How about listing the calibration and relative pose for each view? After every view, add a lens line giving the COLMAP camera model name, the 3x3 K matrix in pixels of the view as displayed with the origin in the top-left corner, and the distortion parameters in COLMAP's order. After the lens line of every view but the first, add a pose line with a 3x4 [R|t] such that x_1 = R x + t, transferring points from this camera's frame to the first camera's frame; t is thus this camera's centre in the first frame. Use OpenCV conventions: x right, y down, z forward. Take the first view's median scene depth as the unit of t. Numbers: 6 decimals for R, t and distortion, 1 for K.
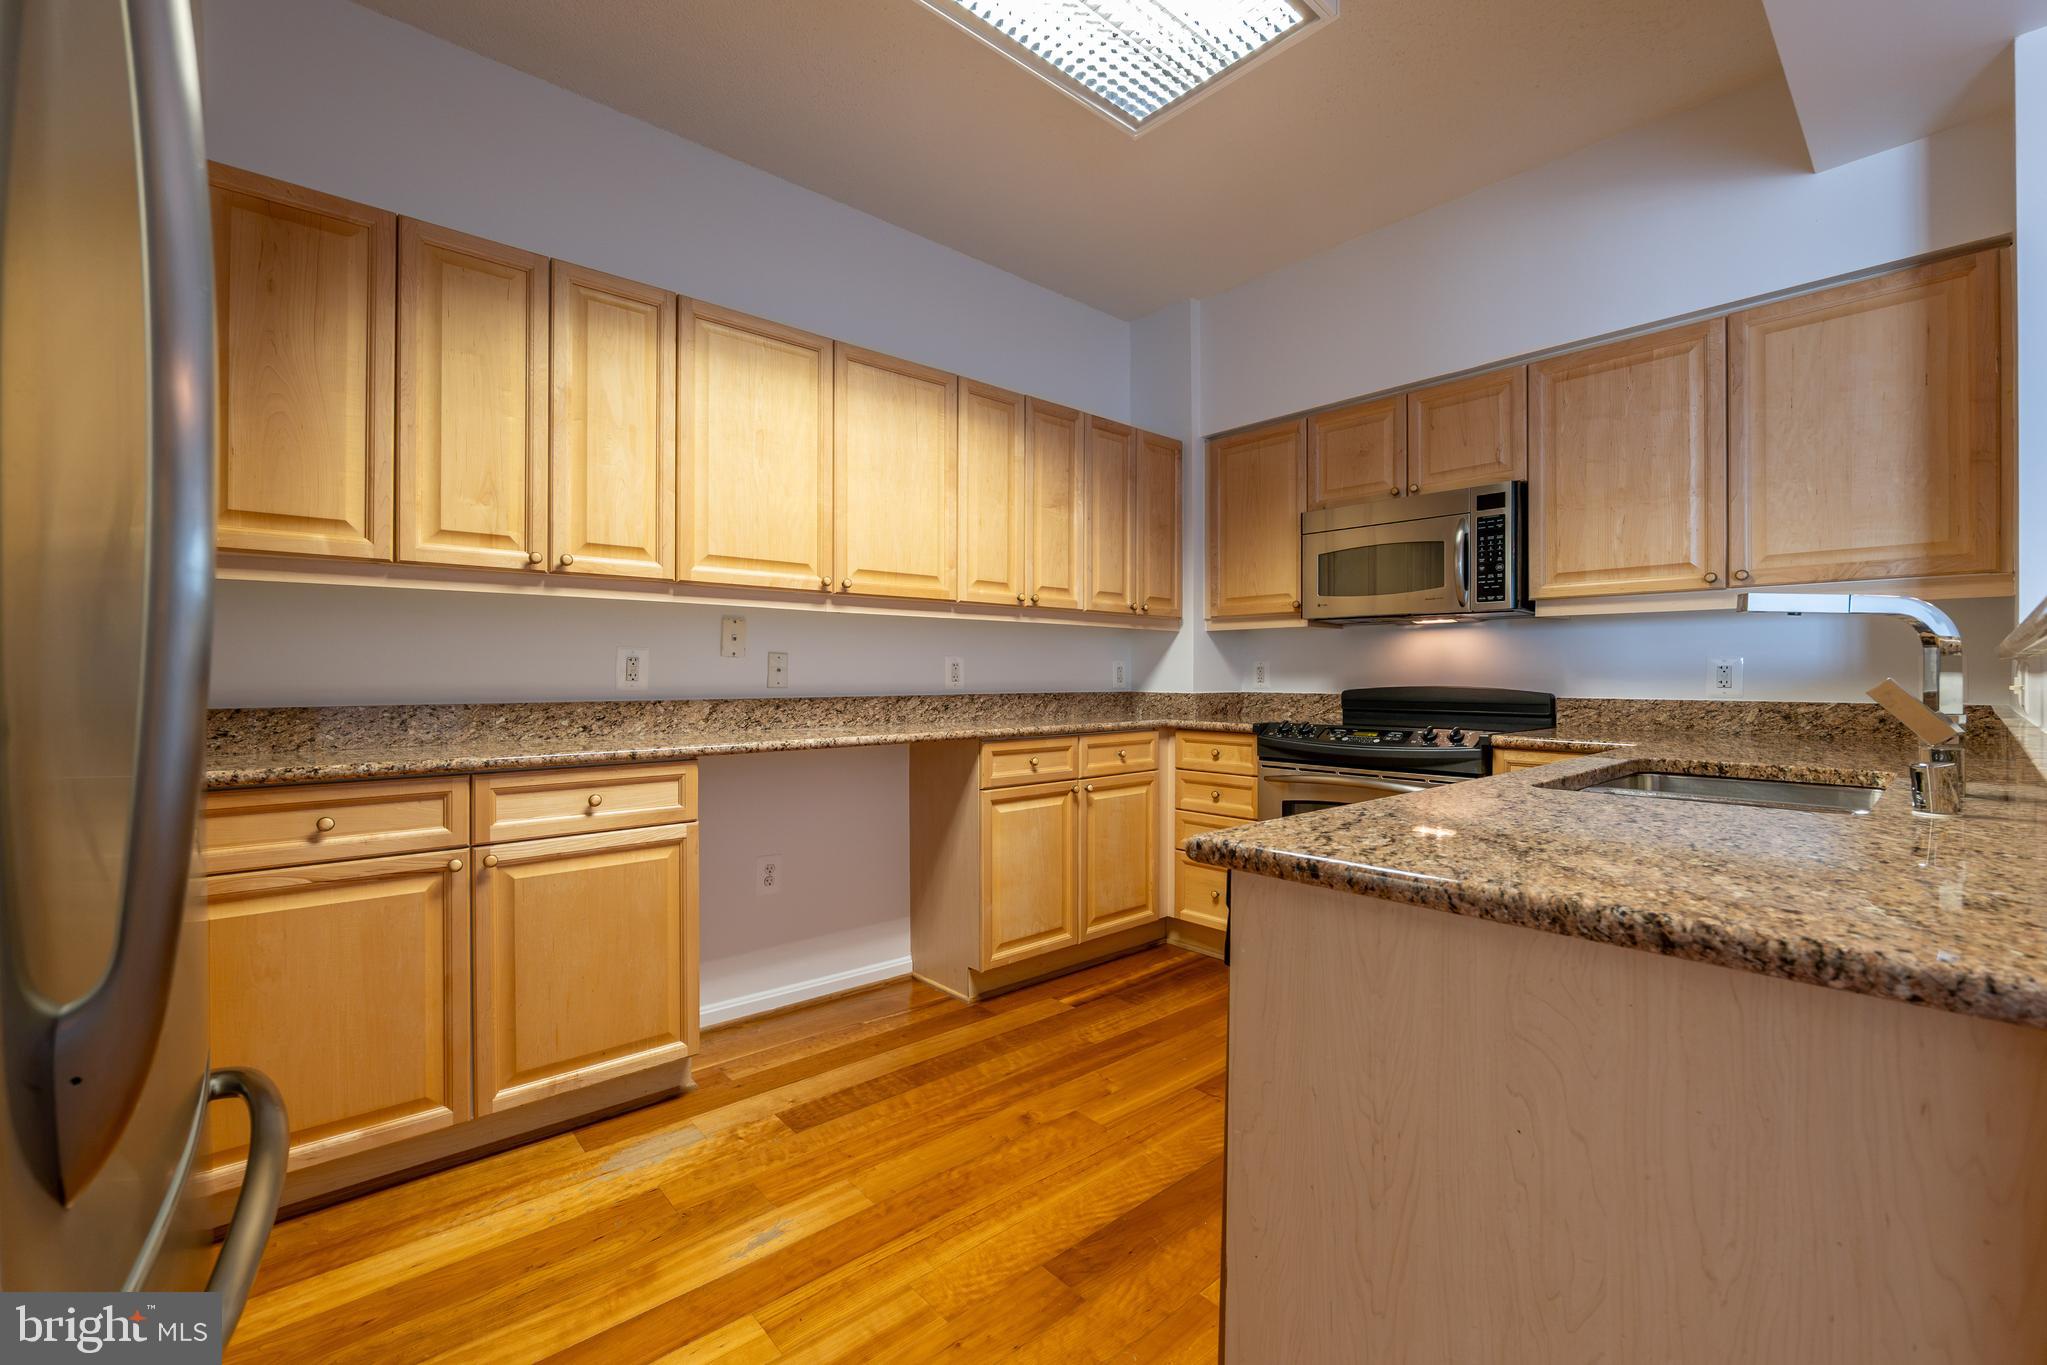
lens RADIAL K [[842.6, 0, 1003.0], [0, 842.6, 676.4], [0, 0, 1]] dist [-0.015079, 0.001458]
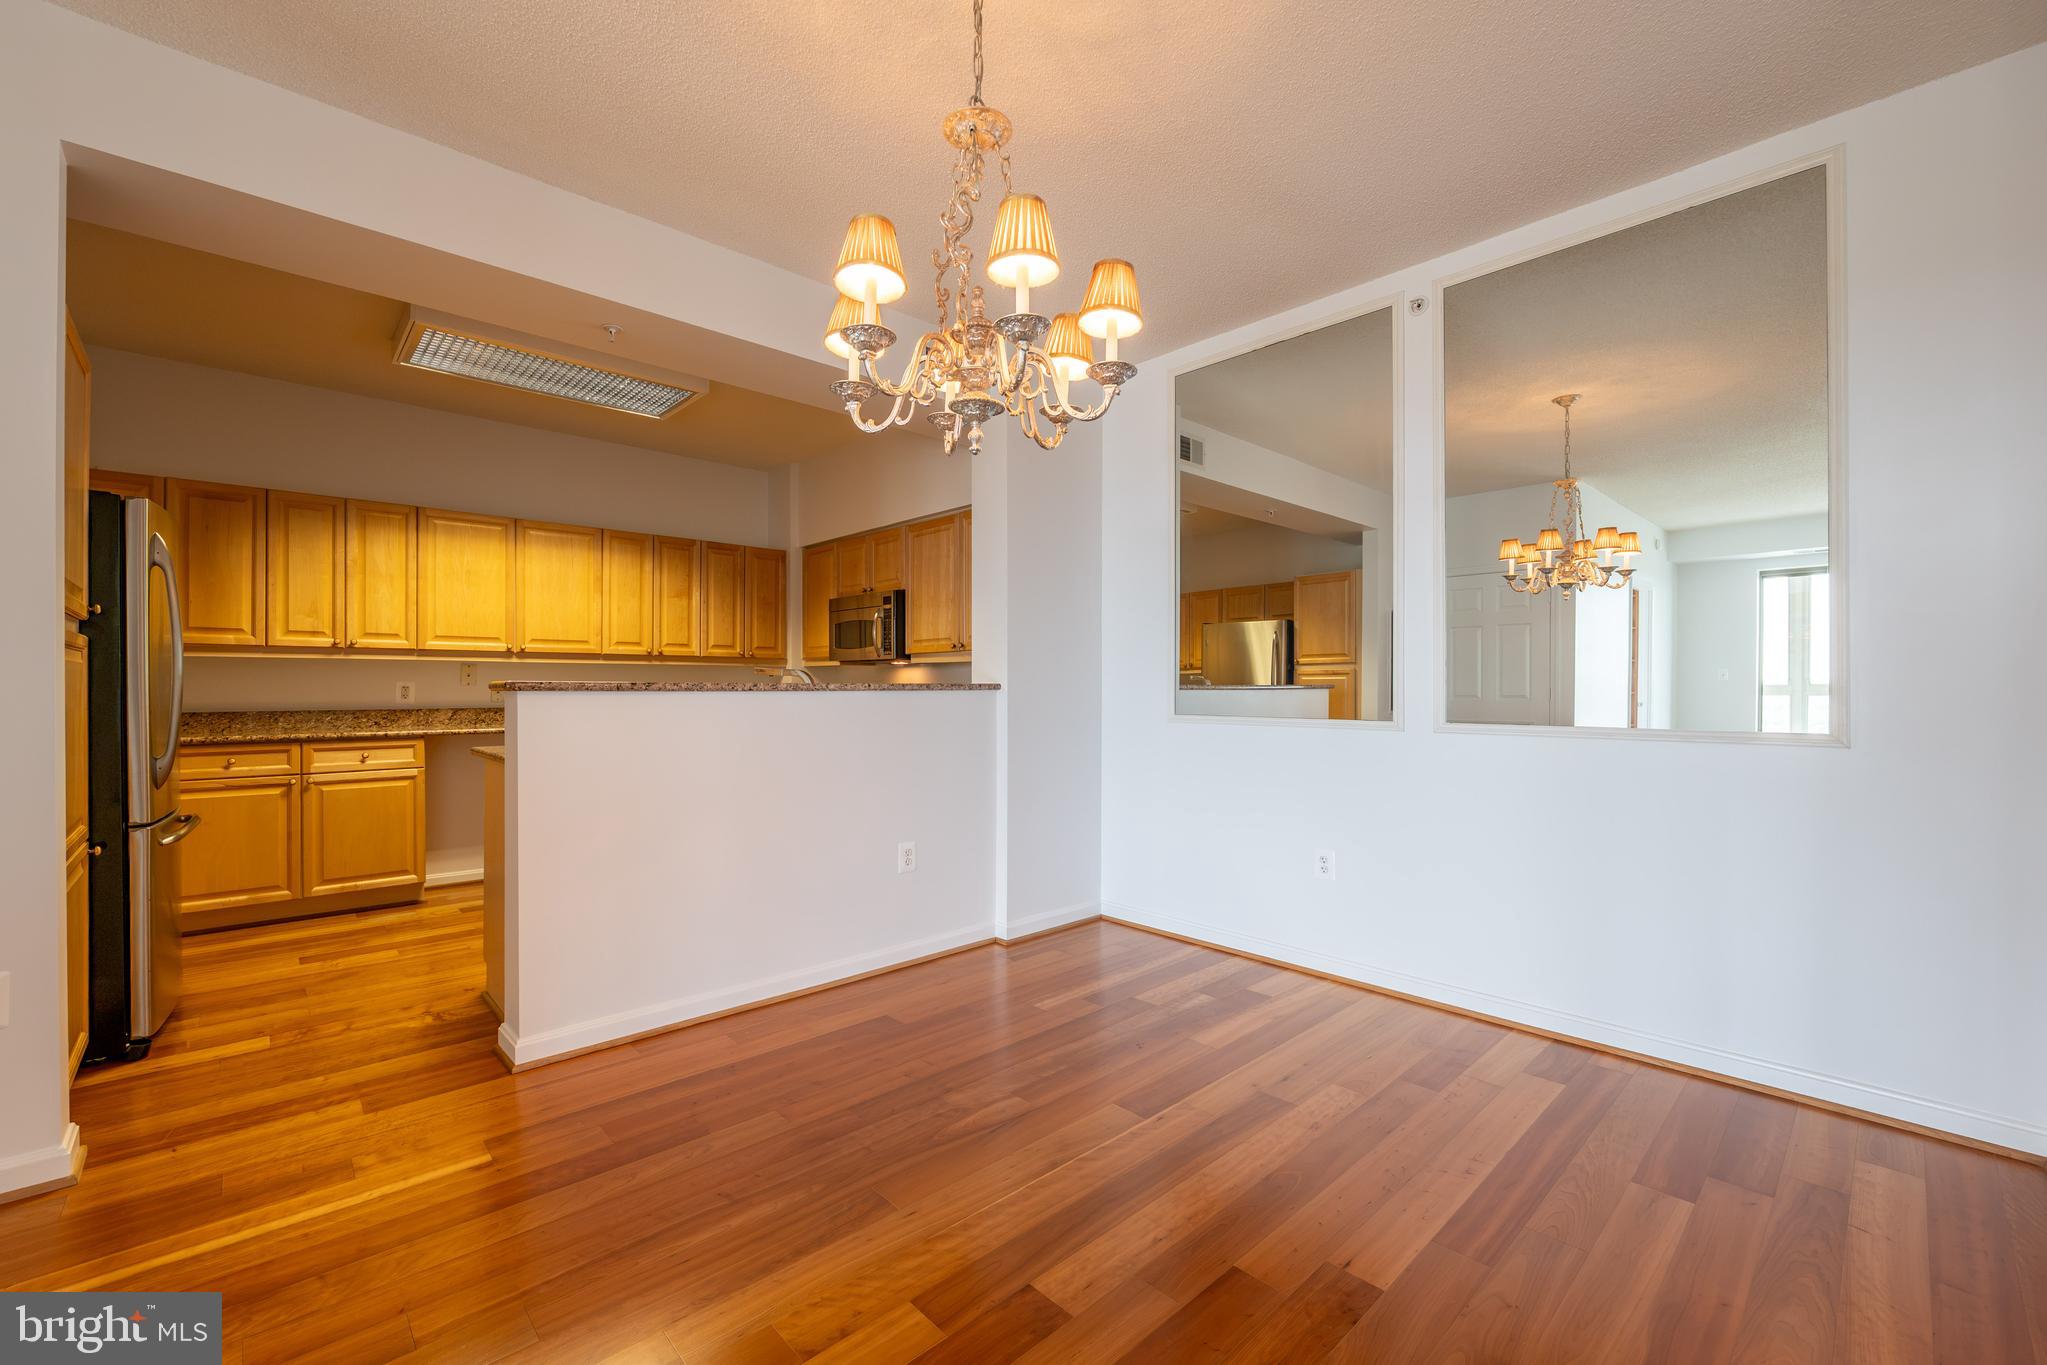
lens RADIAL K [[842.6, 0, 1011.5], [0, 842.6, 685.0], [0, 0, 1]] dist [-0.015079, 0.001458]
pose [[0.999249, -0.001193, 0.038733, 0.853933], [0.001280, 0.999997, -0.002207, -0.019692], [-0.038730, 0.002255, 0.999247, -0.943675]]
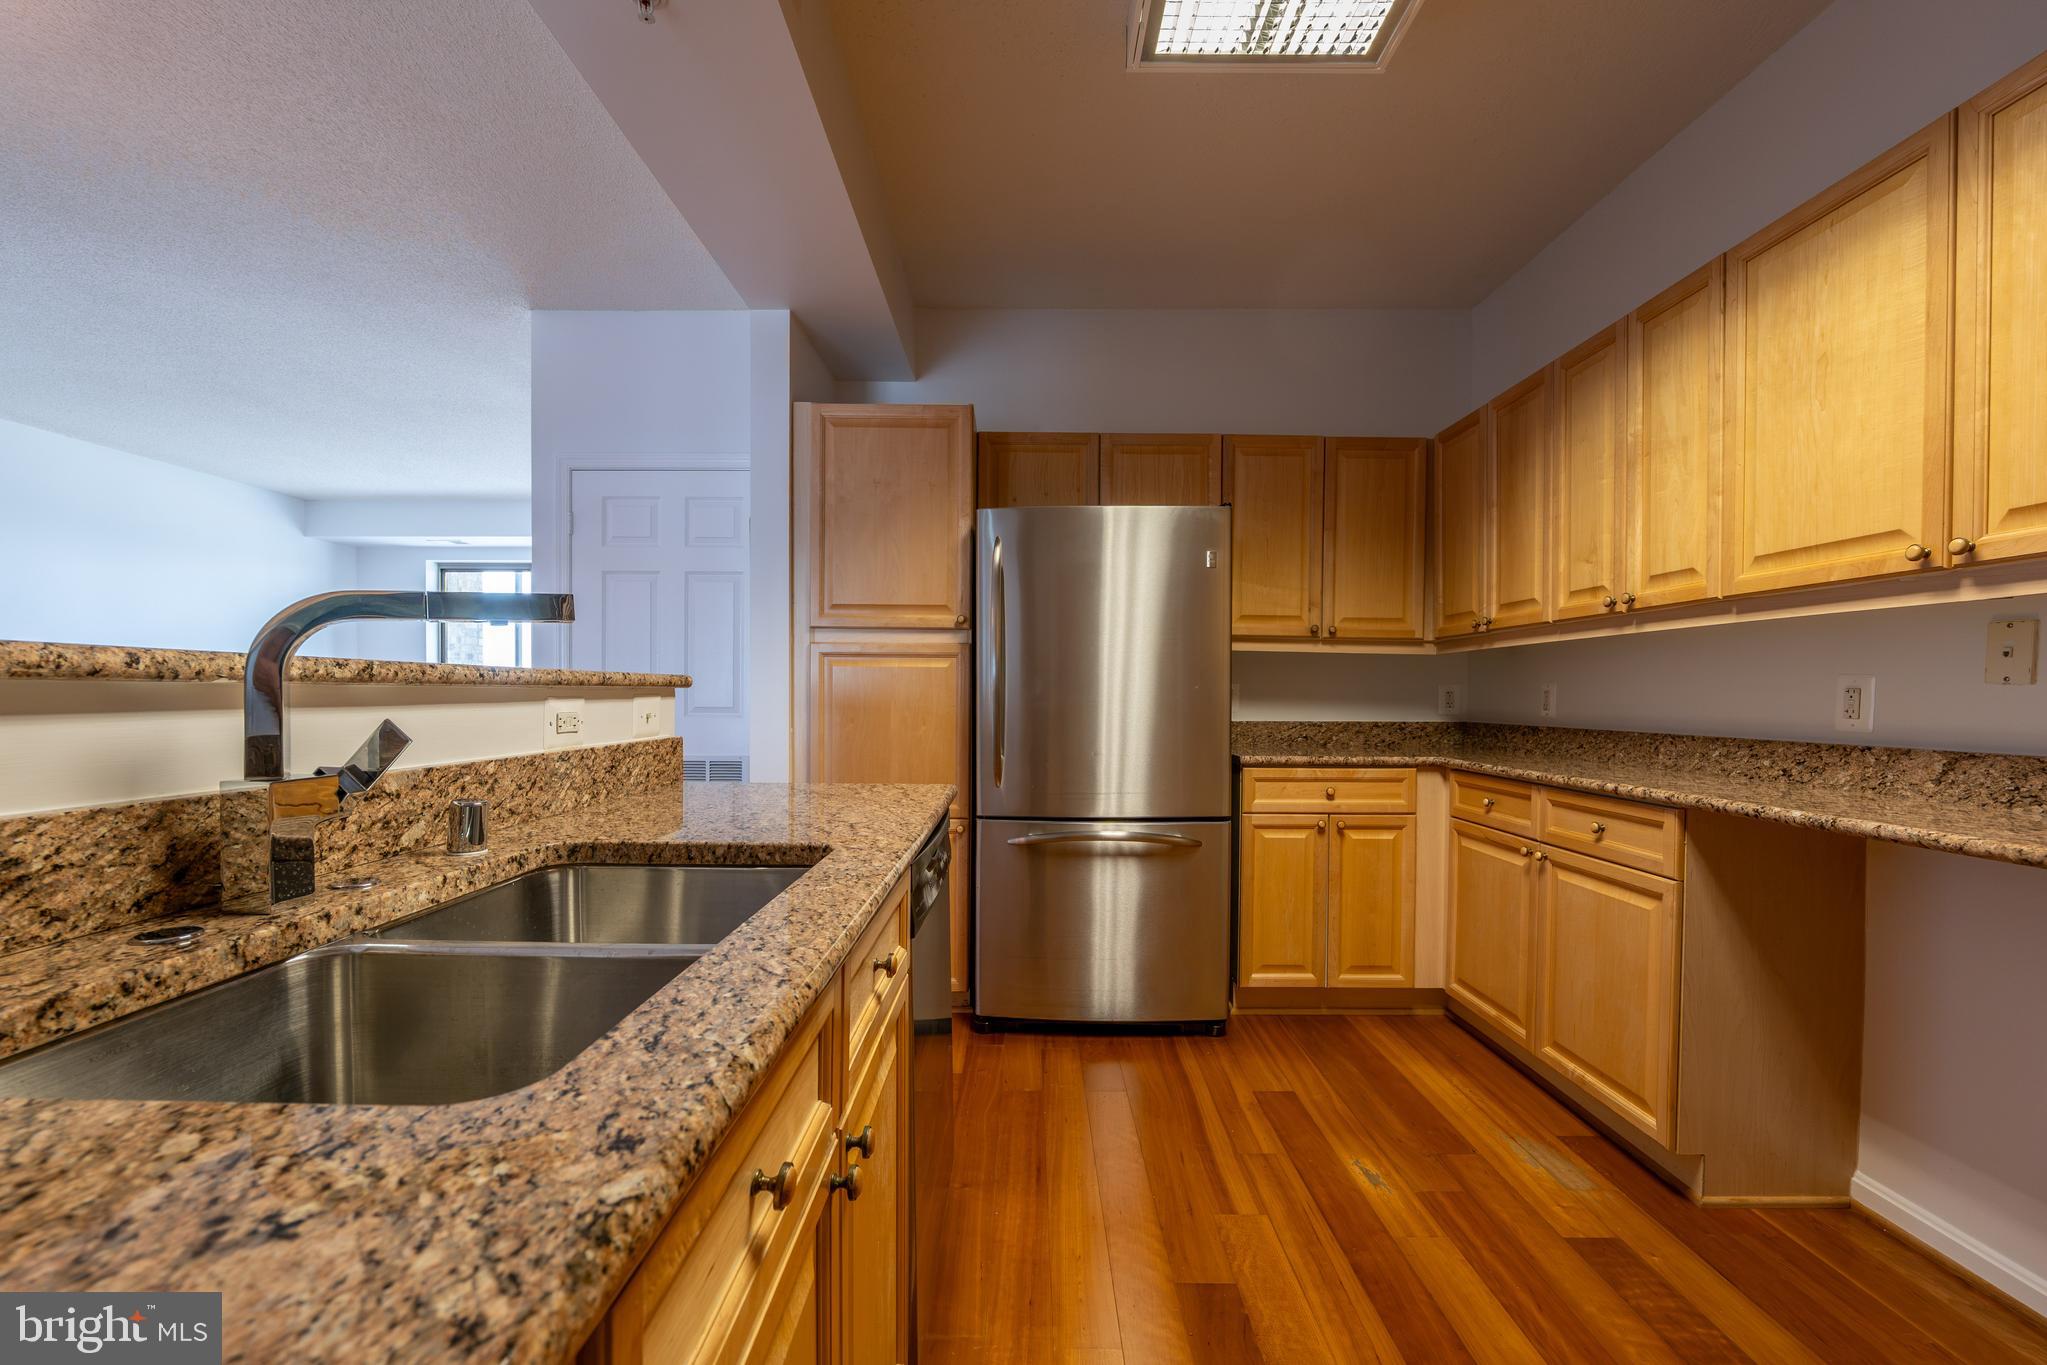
lens RADIAL K [[842.6, 0, 1017.4], [0, 842.6, 709.1], [0, 0, 1]] dist [-0.015079, 0.001458]
pose [[-0.657764, 0.008113, -0.753181, 0.623985], [-0.006287, 0.999848, 0.016260, -0.010731], [0.753198, 0.015430, -0.657613, 0.910658]]
